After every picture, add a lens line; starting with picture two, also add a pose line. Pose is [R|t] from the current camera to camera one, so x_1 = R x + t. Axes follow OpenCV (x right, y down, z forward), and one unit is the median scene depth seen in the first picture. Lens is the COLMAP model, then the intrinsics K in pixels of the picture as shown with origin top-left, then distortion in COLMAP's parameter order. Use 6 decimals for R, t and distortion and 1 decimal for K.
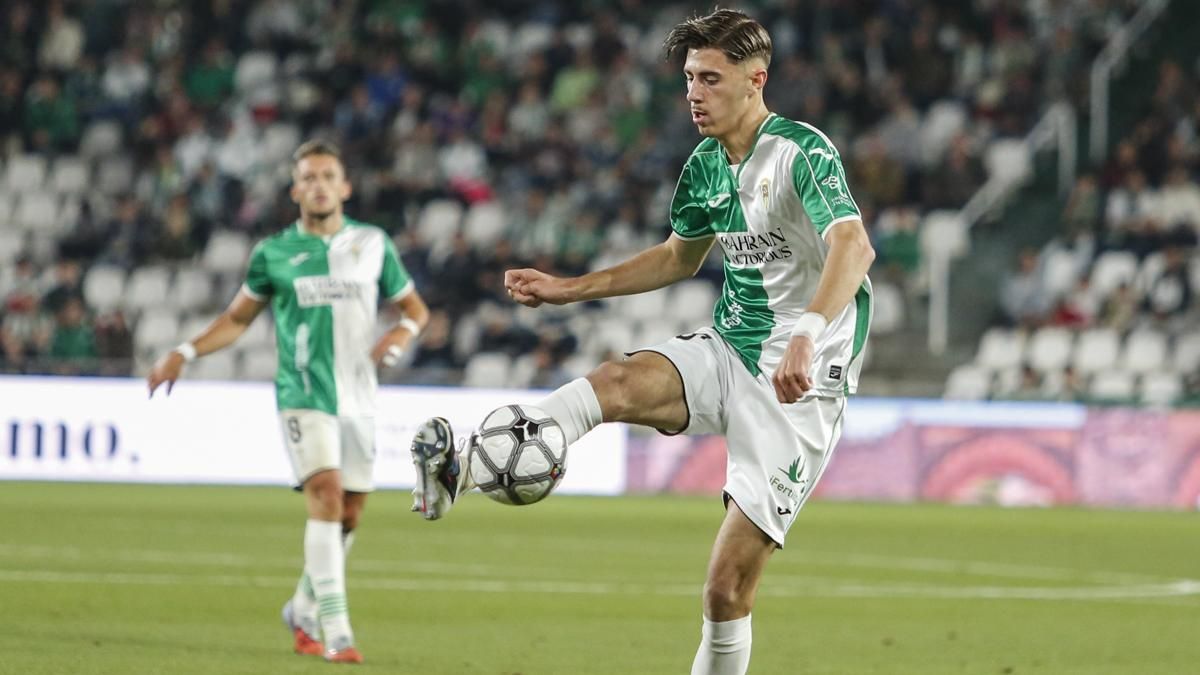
lens RADIAL K [[7449.0, 0, 600.0], [0, 7449.0, 337.4], [0, 0, 1]] dist [-0.261195, 0.000000]
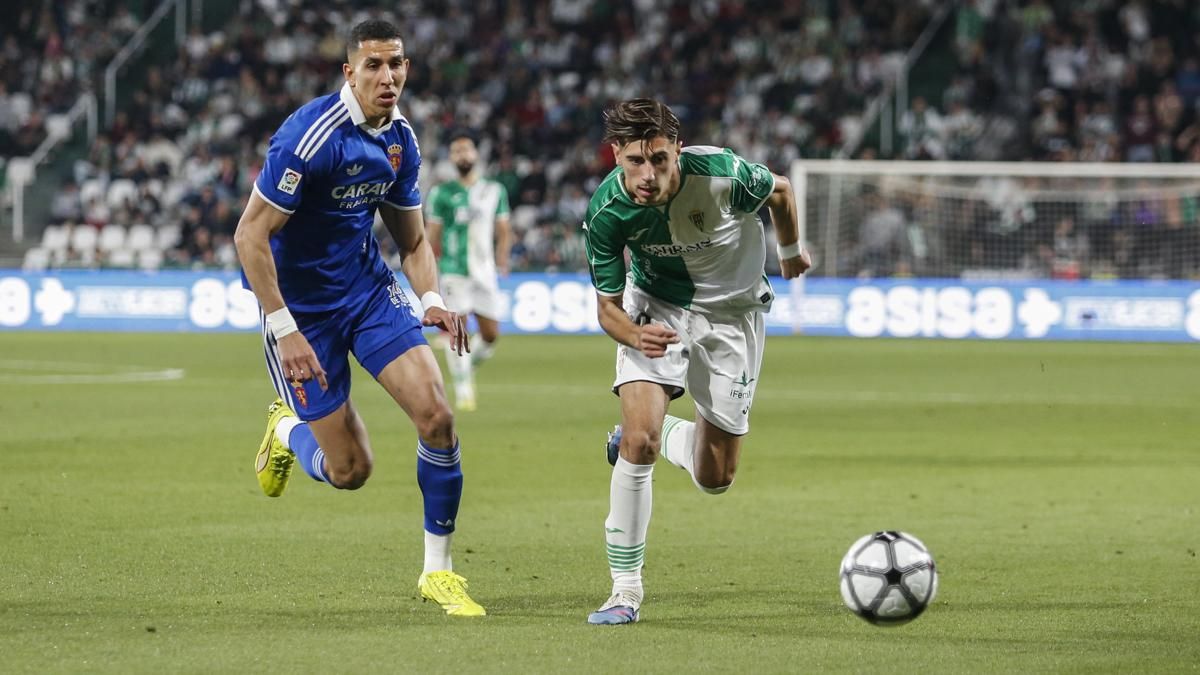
lens RADIAL K [[6256.0, 0, 608.1], [0, 6256.0, 329.9], [0, 0, 1]] dist [0.606608, 0.000000]
pose [[0.991687, -0.026170, 0.125988, -0.002873], [0.022731, 0.999331, 0.028651, -0.015787], [-0.126653, -0.025549, 0.991618, -0.450493]]
